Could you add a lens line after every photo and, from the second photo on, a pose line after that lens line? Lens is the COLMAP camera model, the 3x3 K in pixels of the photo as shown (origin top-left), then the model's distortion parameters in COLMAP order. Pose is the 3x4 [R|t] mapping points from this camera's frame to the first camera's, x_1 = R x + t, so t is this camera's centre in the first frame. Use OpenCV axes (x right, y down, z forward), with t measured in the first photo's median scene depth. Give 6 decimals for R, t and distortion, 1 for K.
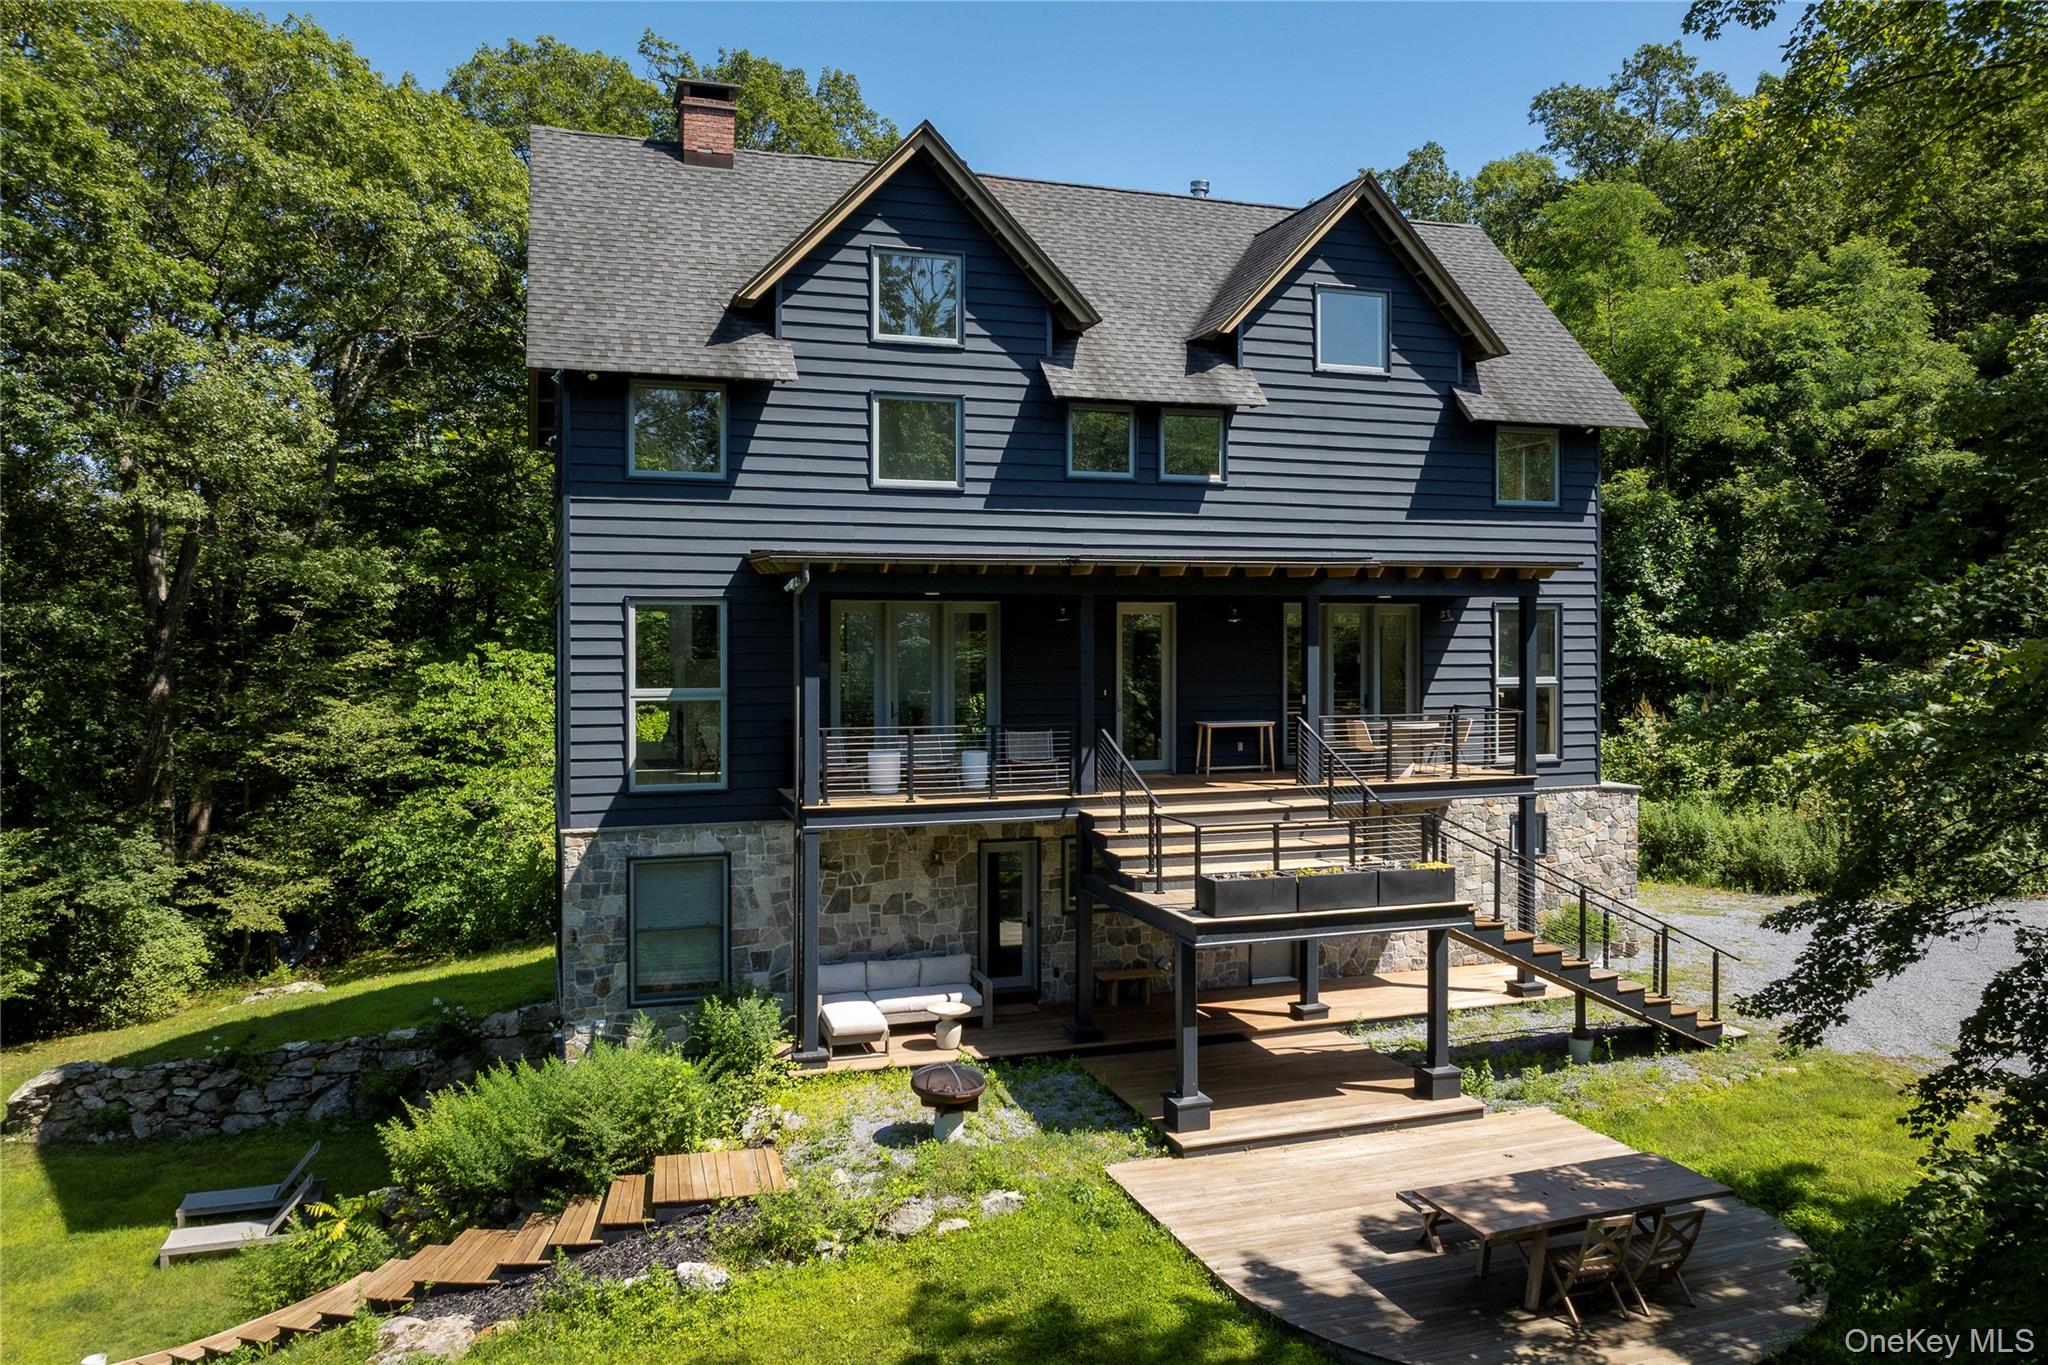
lens RADIAL K [[1416.9, 0, 1024.0], [0, 1416.9, 682.5], [0, 0, 1]] dist [-0.029801, 0.000248]
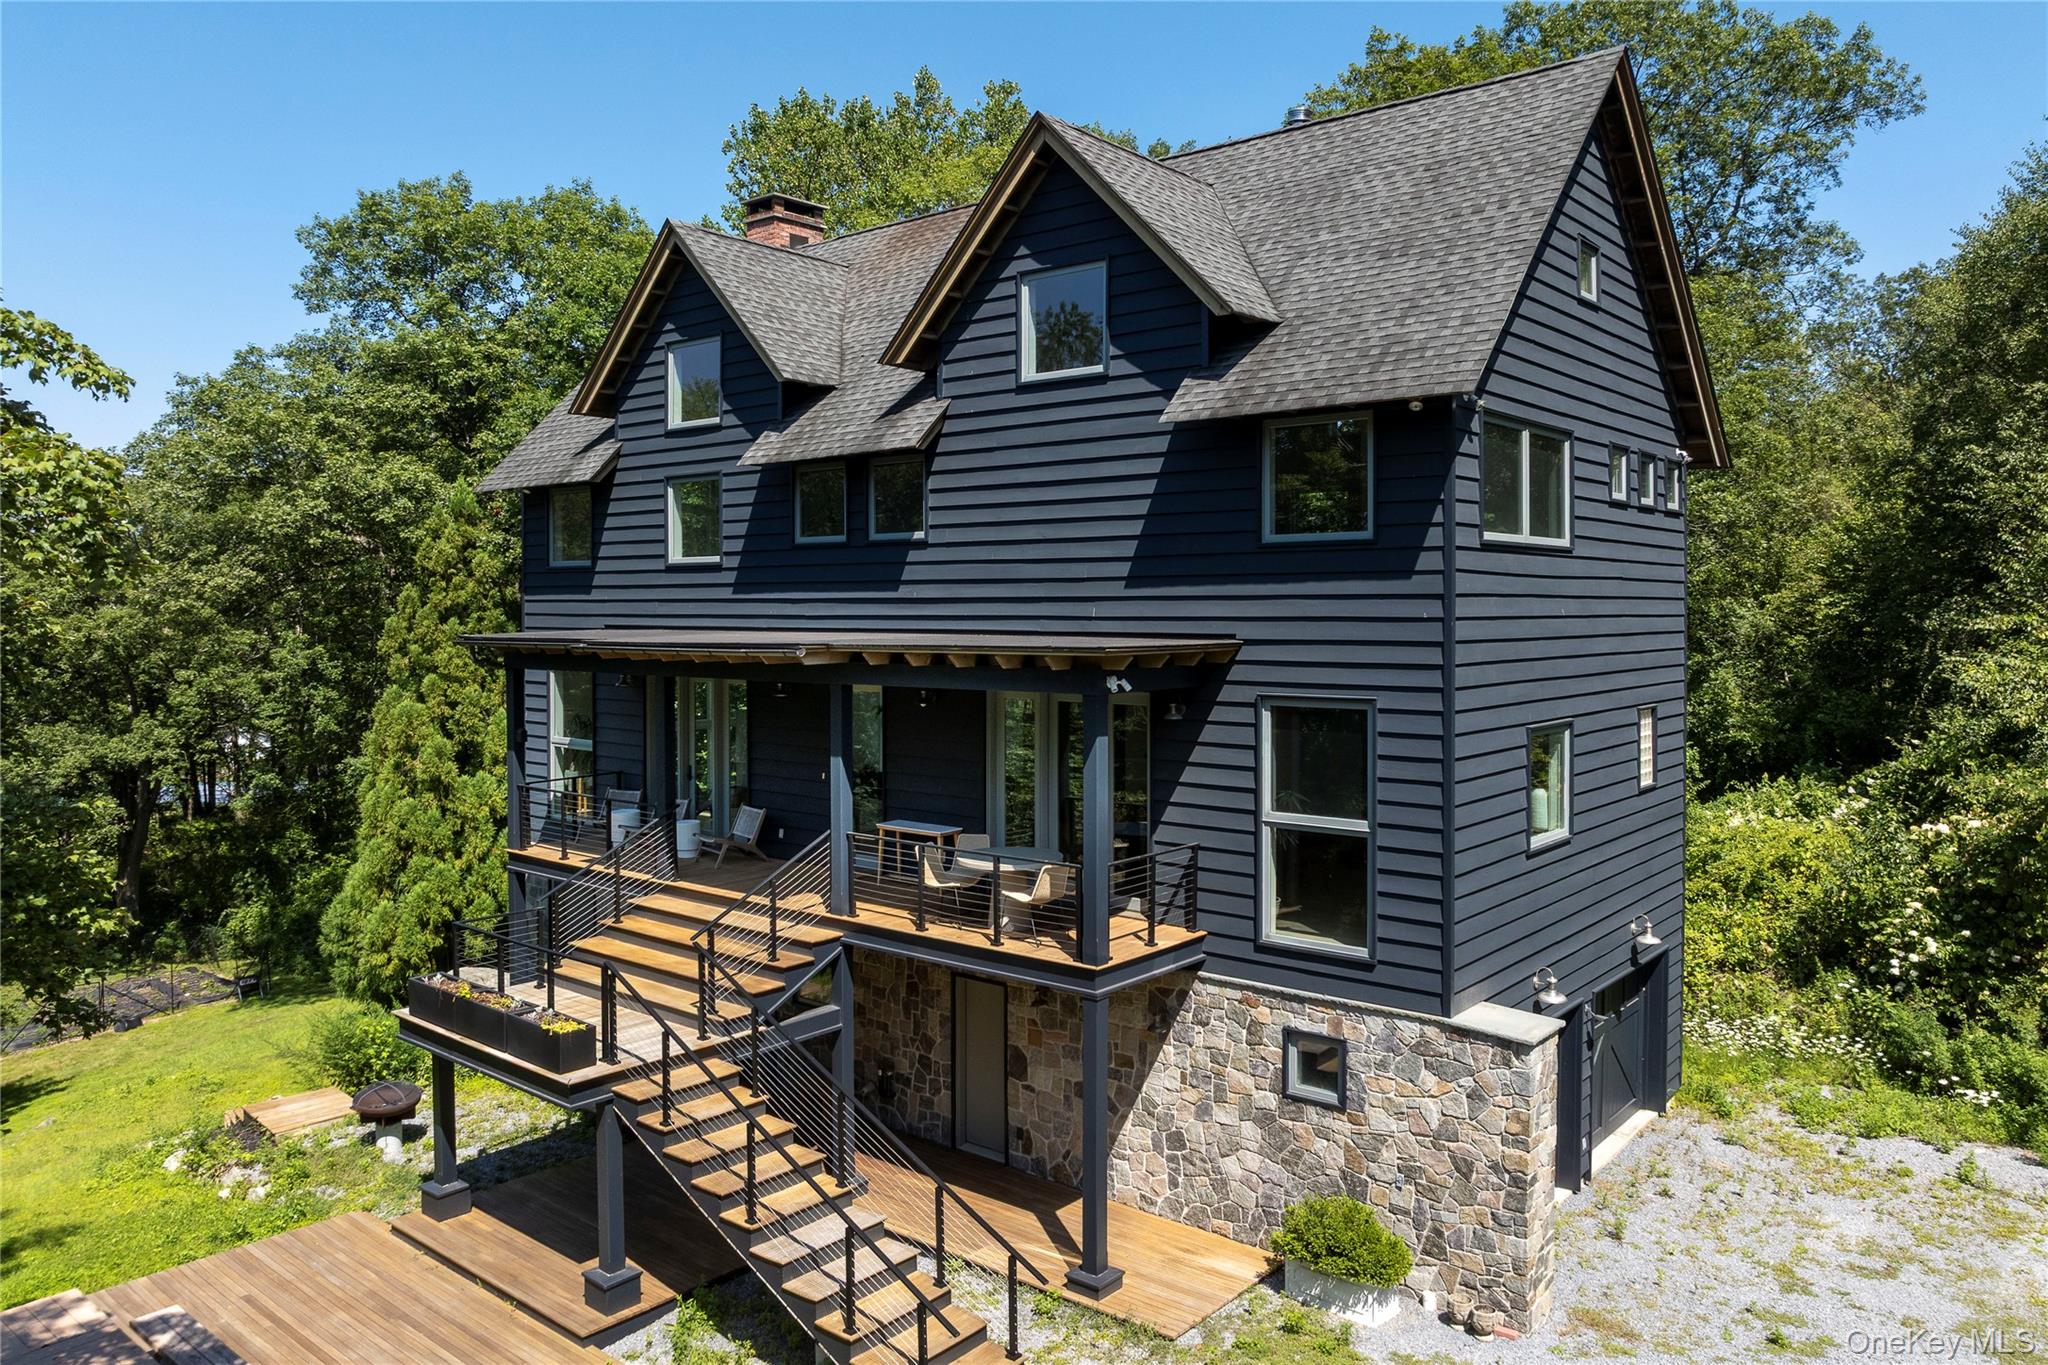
lens RADIAL K [[1480.5, 0, 1026.2], [0, 1480.5, 631.3], [0, 0, 1]] dist [-0.042489, -0.001197]
pose [[0.513280, 0.019269, -0.858005, 0.990214], [-0.021253, 0.999727, 0.009737, -0.103739], [0.857958, 0.013237, 0.513550, 0.647975]]
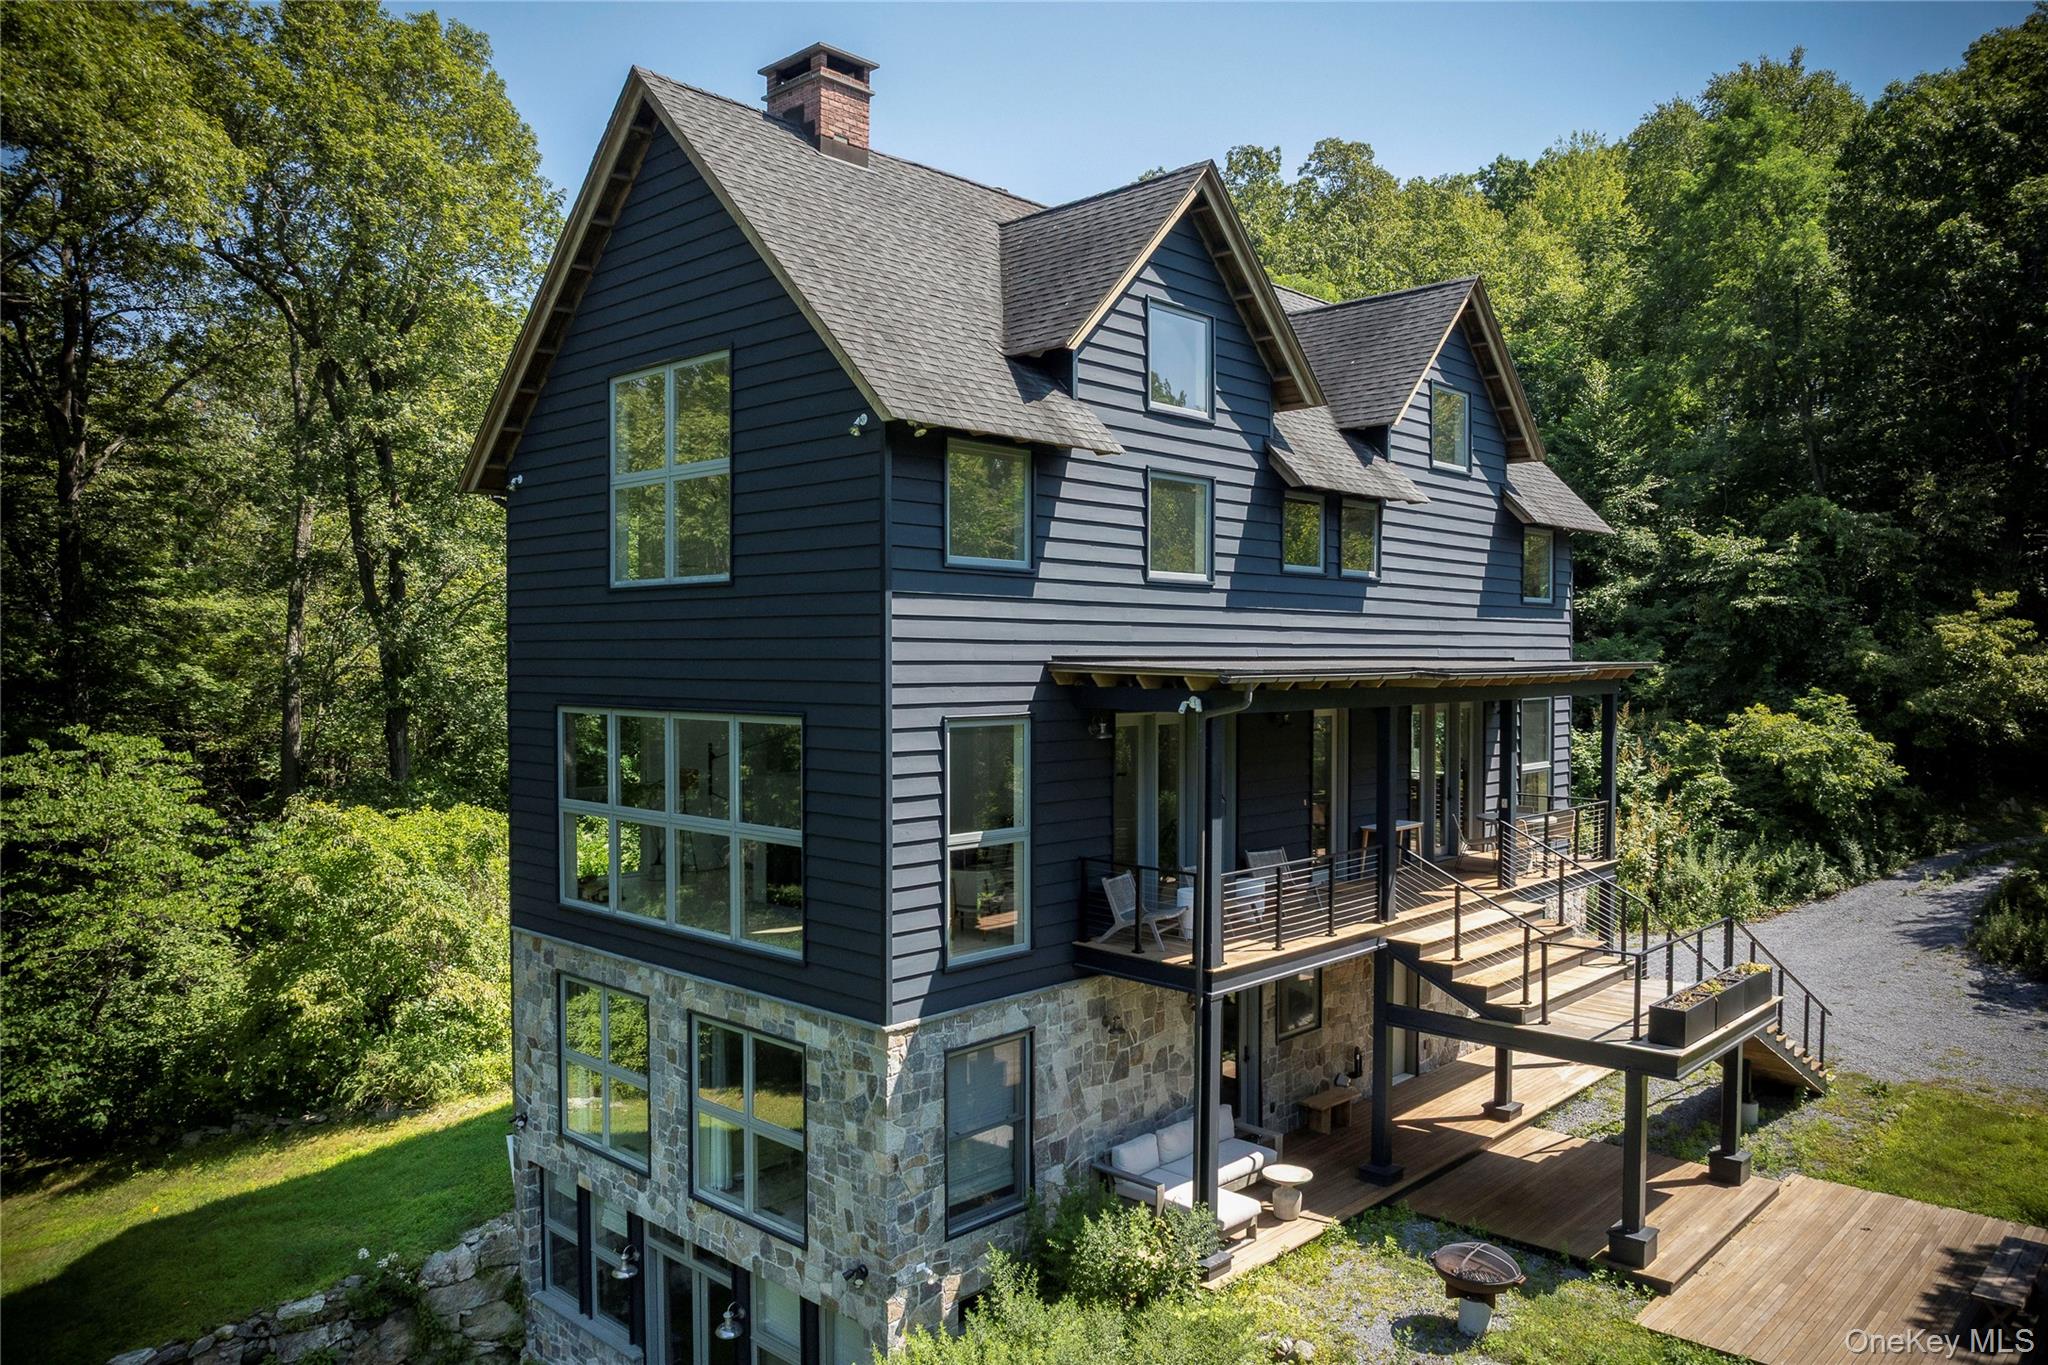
lens RADIAL K [[1433.1, 0, 1023.7], [0, 1433.1, 727.0], [0, 0, 1]] dist [-0.047651, -0.001984]
pose [[0.883094, -0.020651, 0.468741, -0.573440], [0.012823, 0.999720, 0.019887, -0.066682], [-0.469020, -0.011551, 0.883112, 0.266270]]
